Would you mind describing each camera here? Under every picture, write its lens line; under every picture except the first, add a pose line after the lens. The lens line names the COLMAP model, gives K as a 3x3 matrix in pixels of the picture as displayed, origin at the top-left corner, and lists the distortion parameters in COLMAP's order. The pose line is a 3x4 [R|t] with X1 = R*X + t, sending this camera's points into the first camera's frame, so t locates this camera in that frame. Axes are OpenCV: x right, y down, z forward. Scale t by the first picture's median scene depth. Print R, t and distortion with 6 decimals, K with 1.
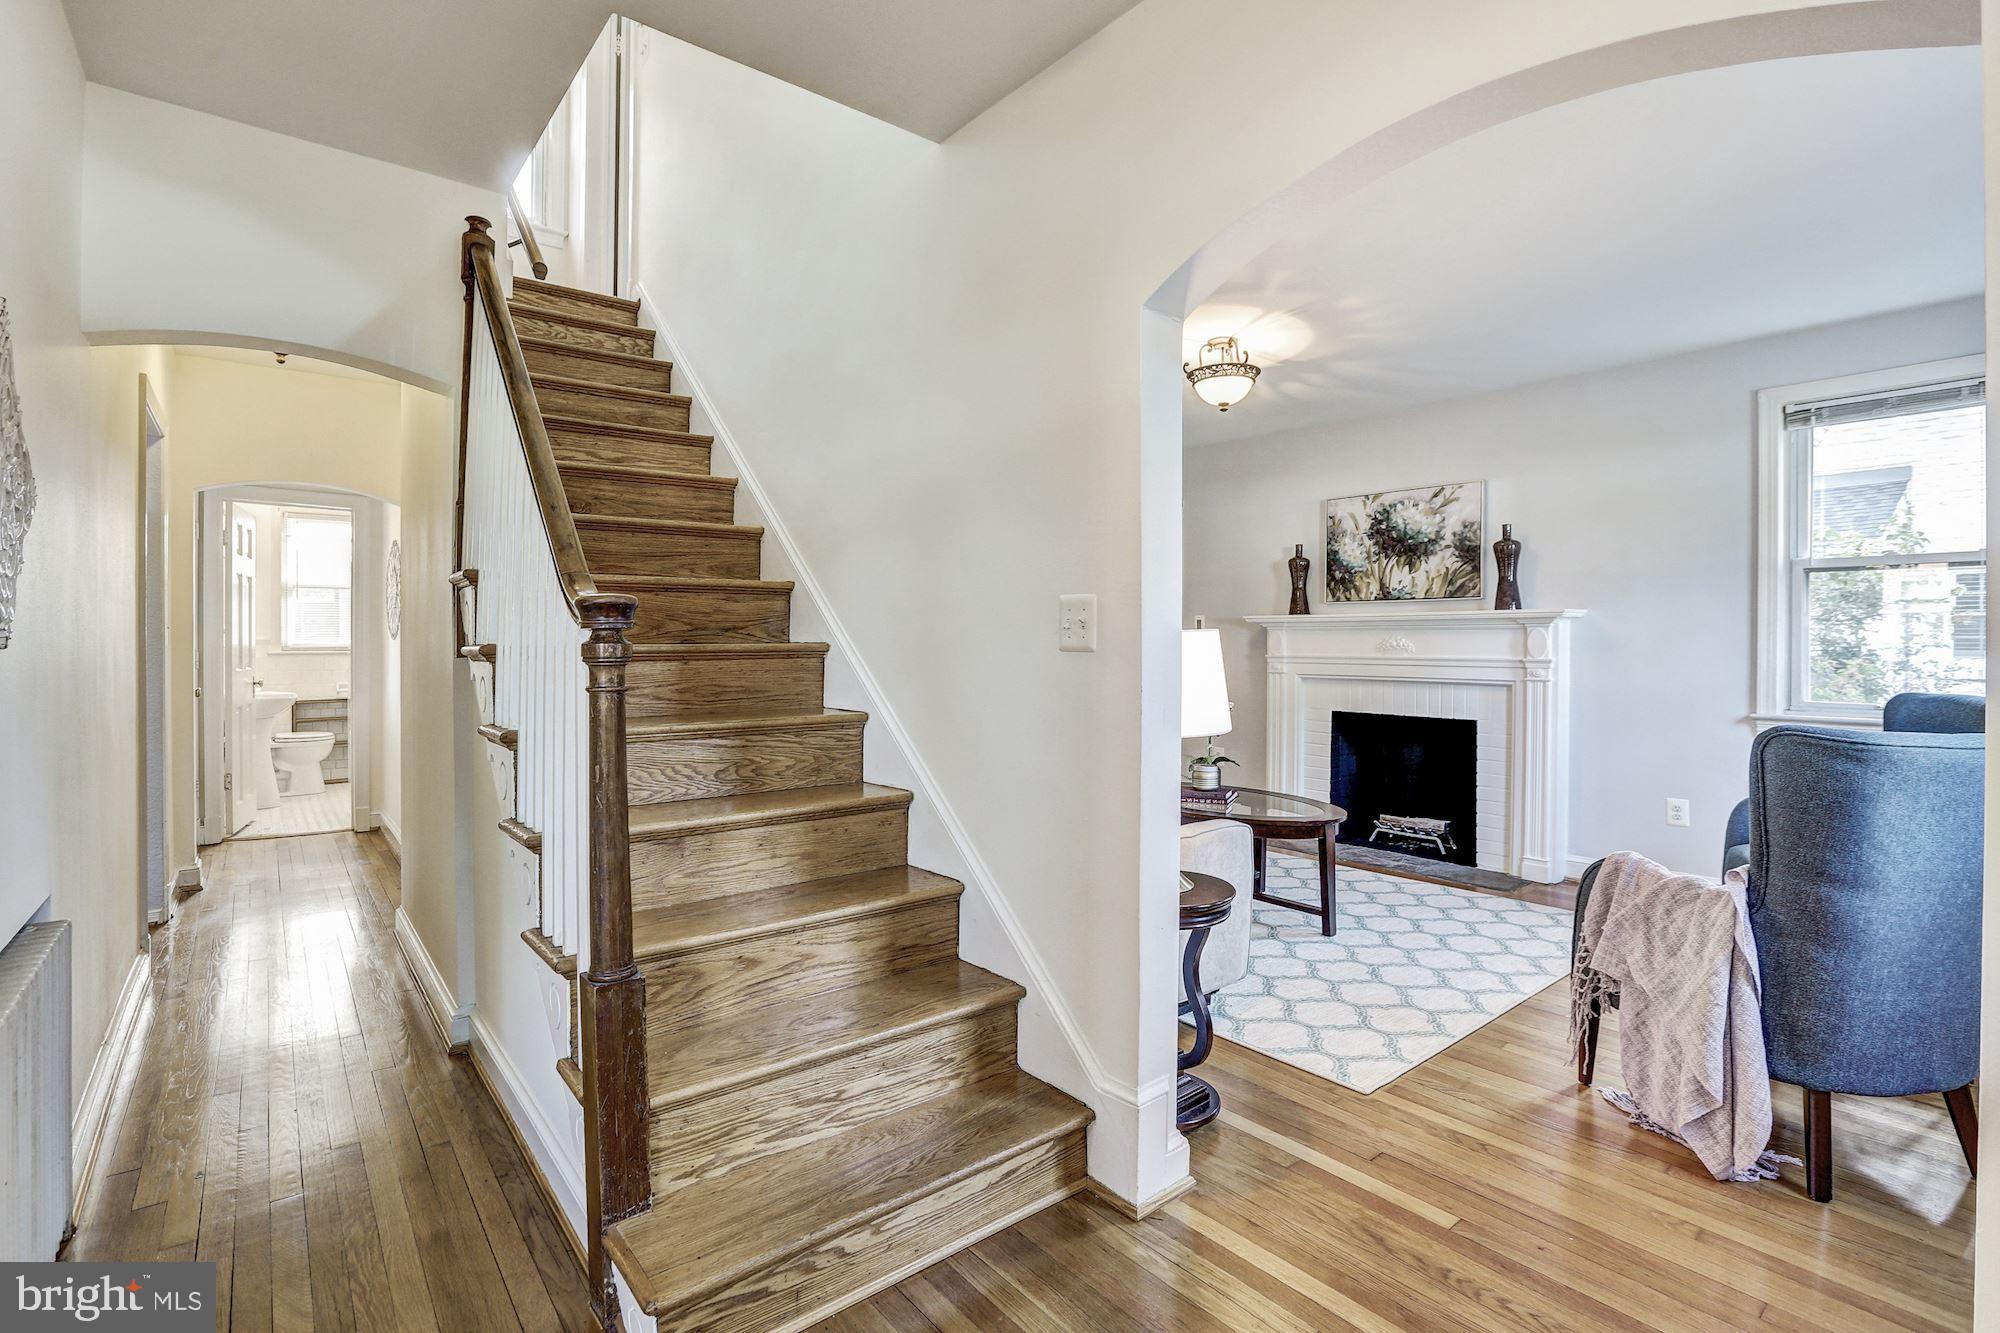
lens RADIAL K [[929.9, 0, 1010.0], [0, 929.9, 639.0], [0, 0, 1]] dist [-0.041190, 0.014774]
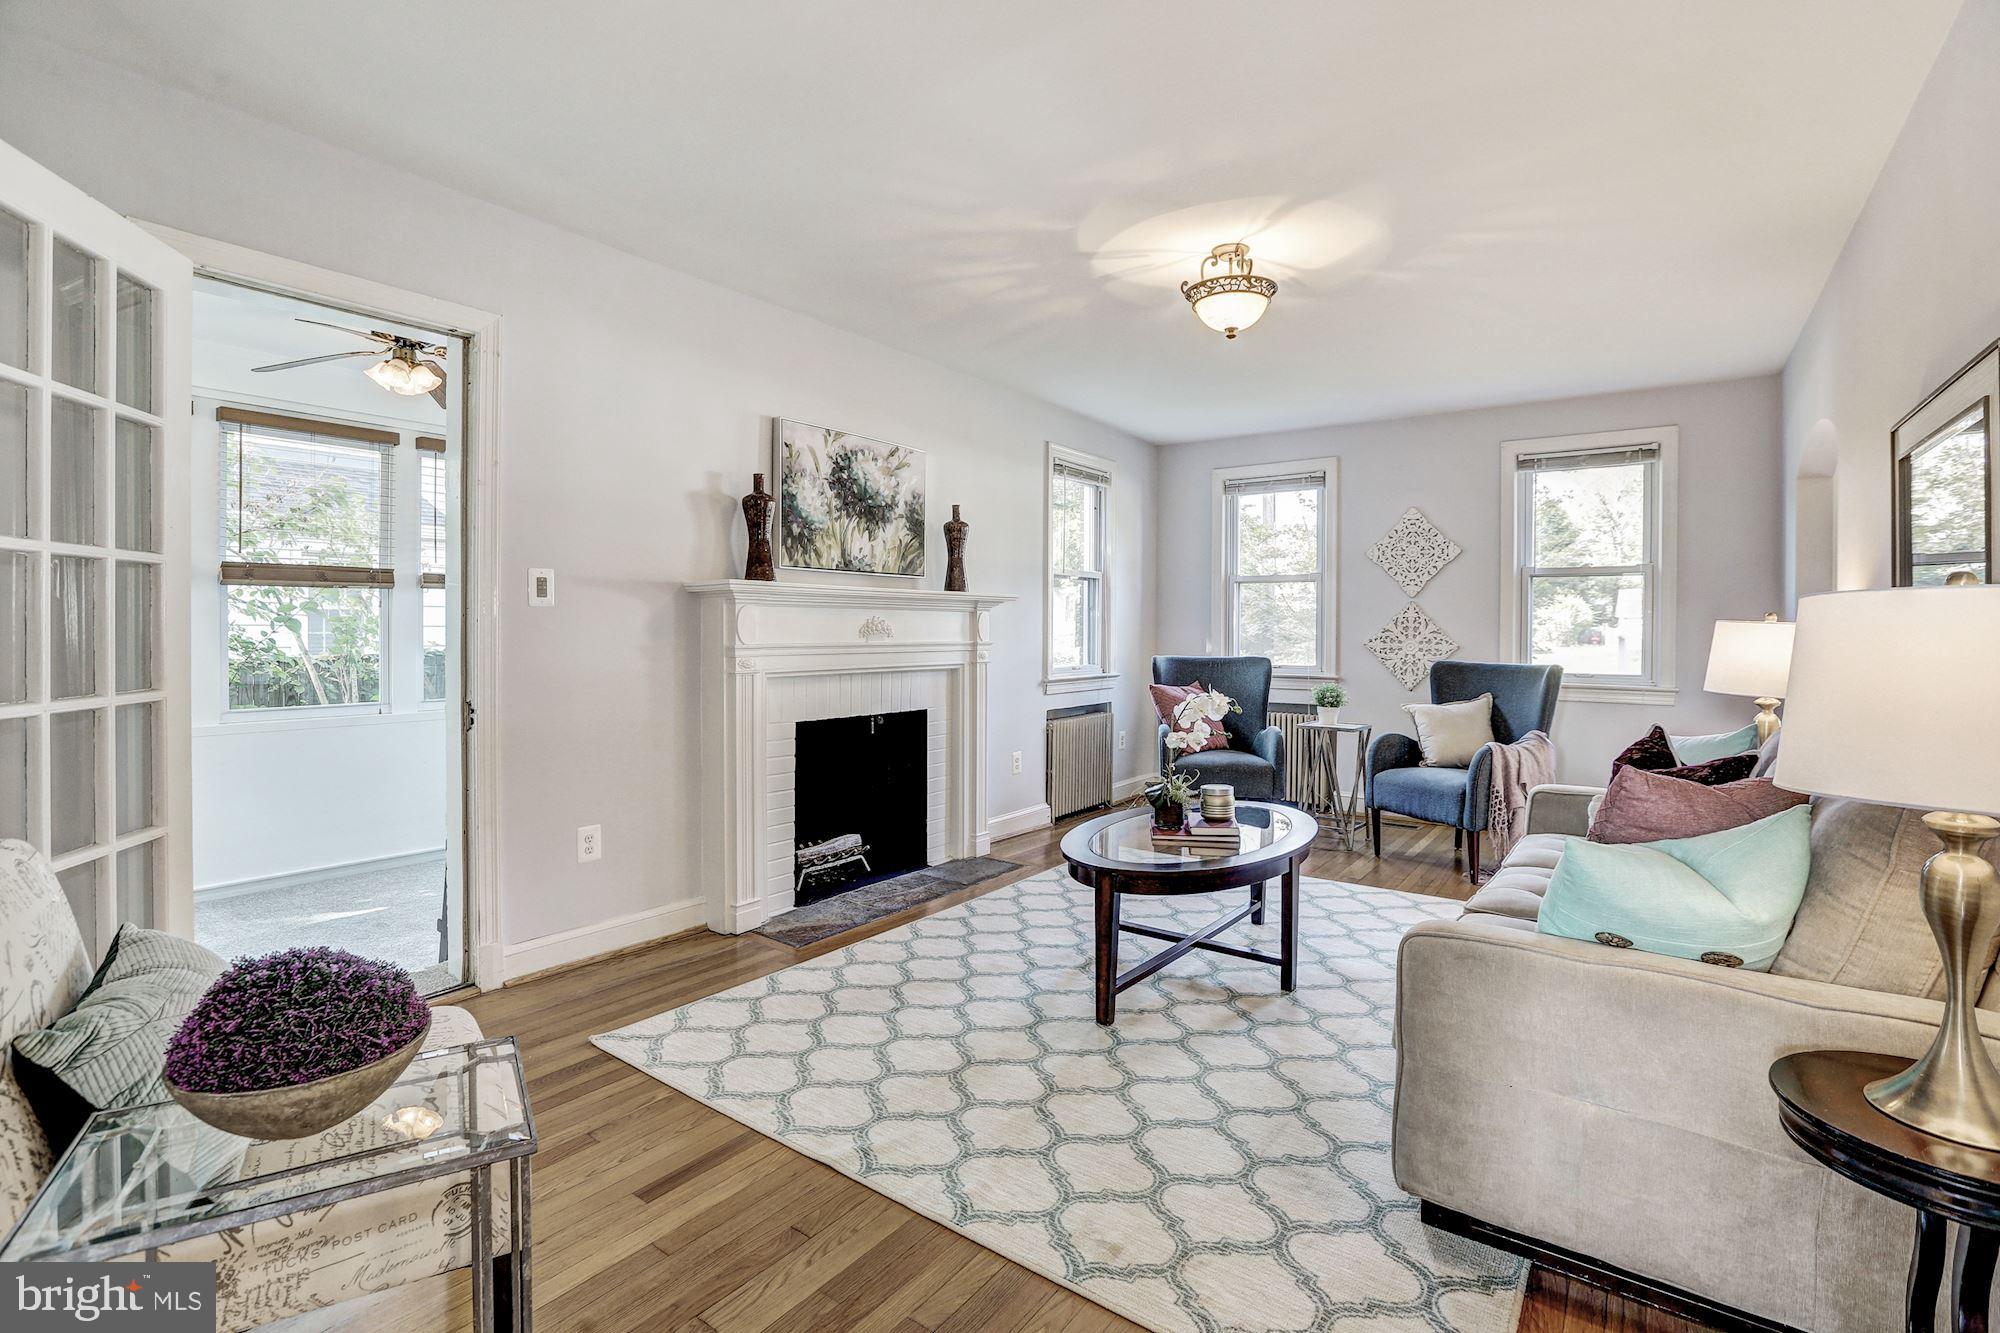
lens RADIAL K [[929.9, 0, 983.1], [0, 929.9, 632.2], [0, 0, 1]] dist [-0.041190, 0.014774]
pose [[-0.242901, -0.007854, 0.970019, -0.403990], [-0.007270, 0.999954, 0.006276, 0.004495], [-0.970024, -0.005528, -0.242947, 1.131903]]
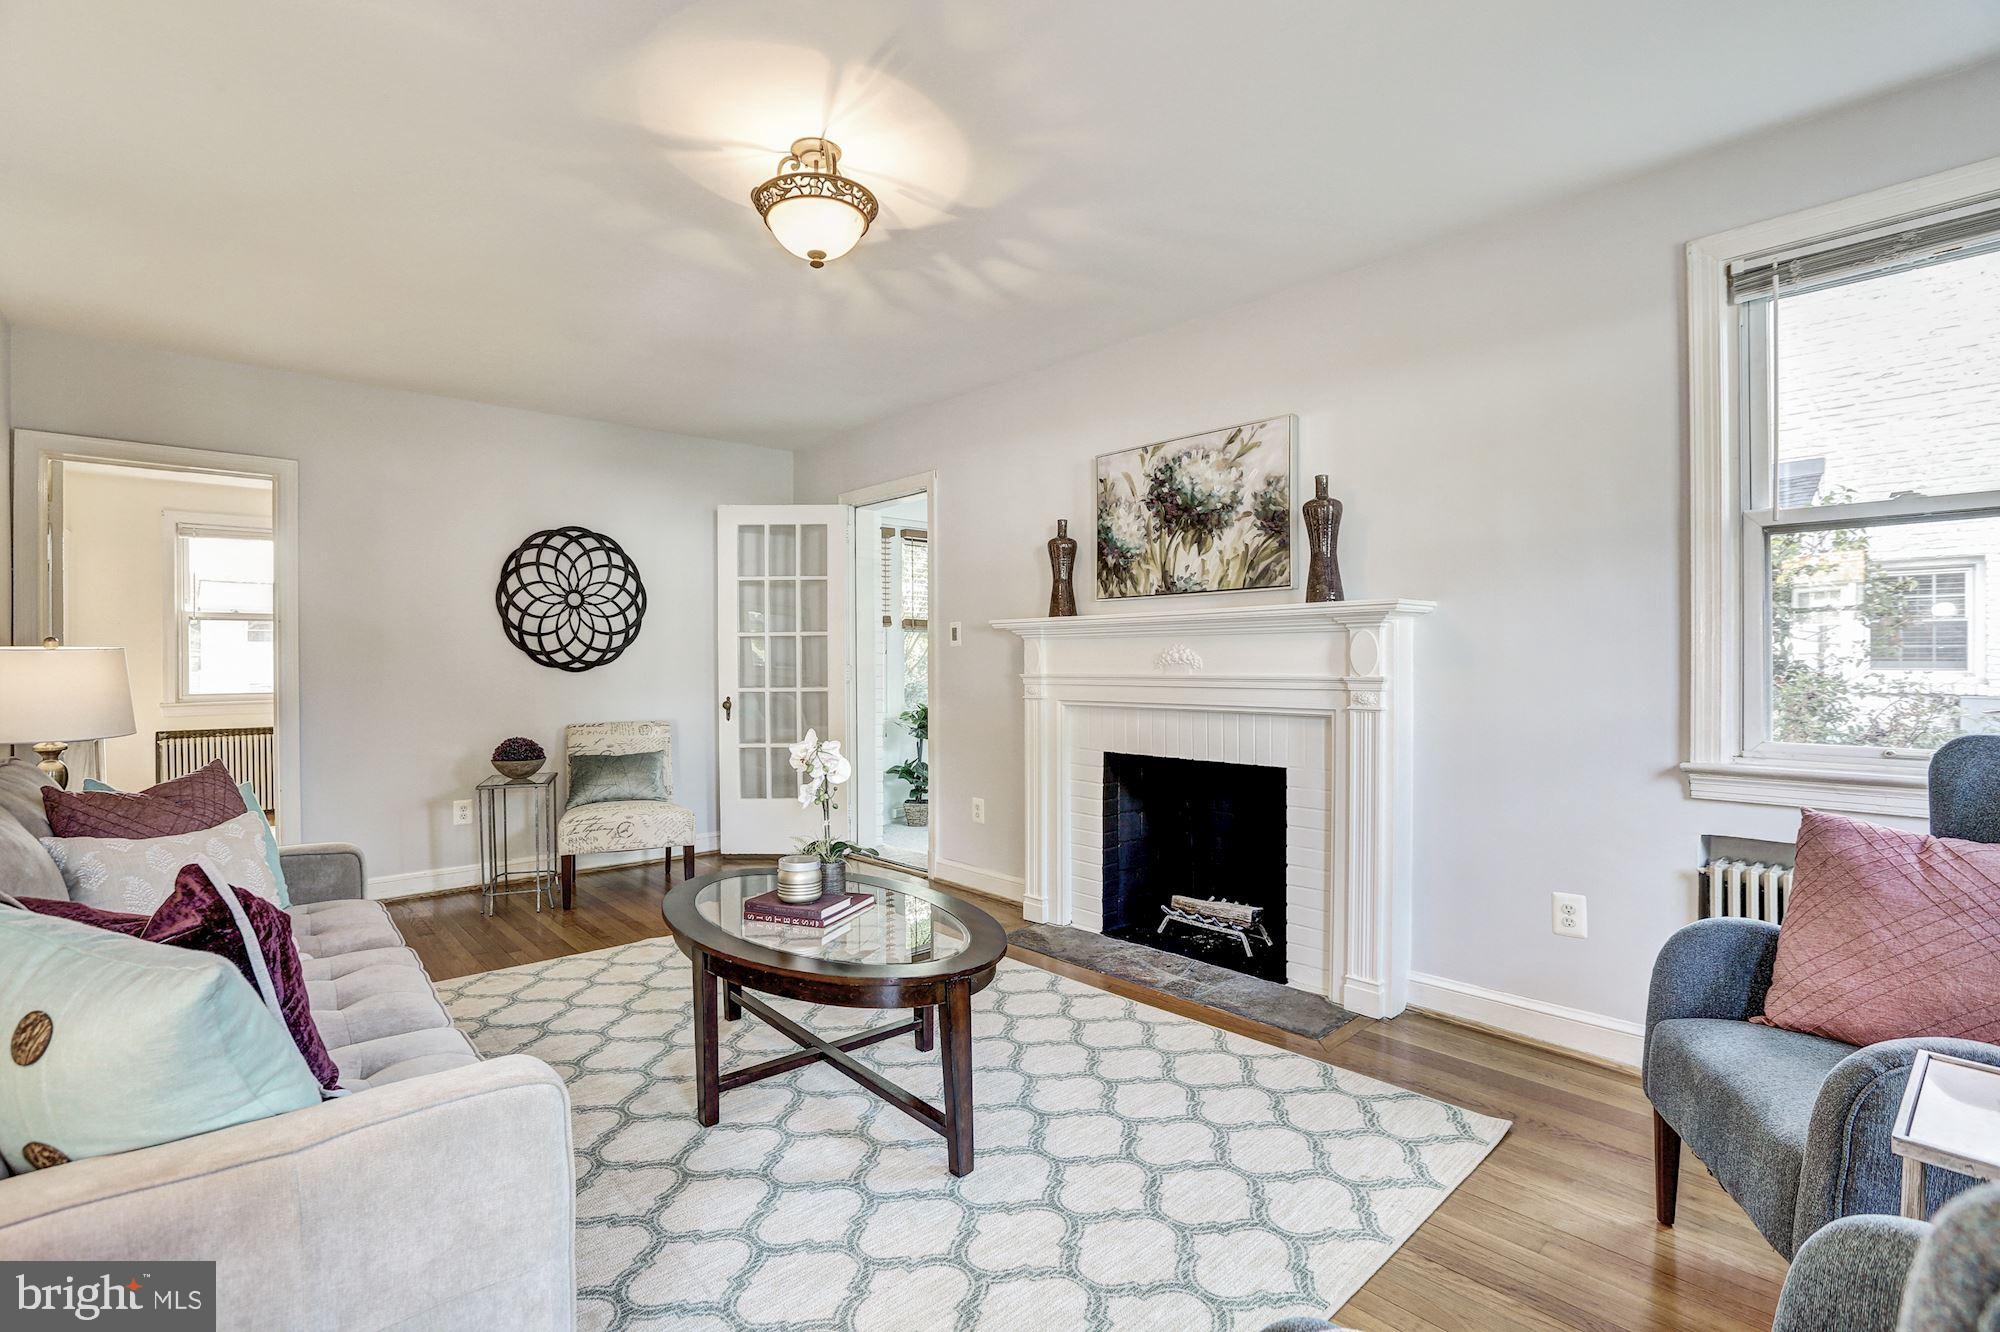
lens RADIAL K [[929.9, 0, 991.9], [0, 929.9, 657.9], [0, 0, 1]] dist [-0.041190, 0.014774]
pose [[0.998395, -0.009305, 0.055858, 0.243635], [0.009318, 0.999957, 0.000014, 0.005327], [-0.055856, 0.000506, 0.998439, 0.318064]]
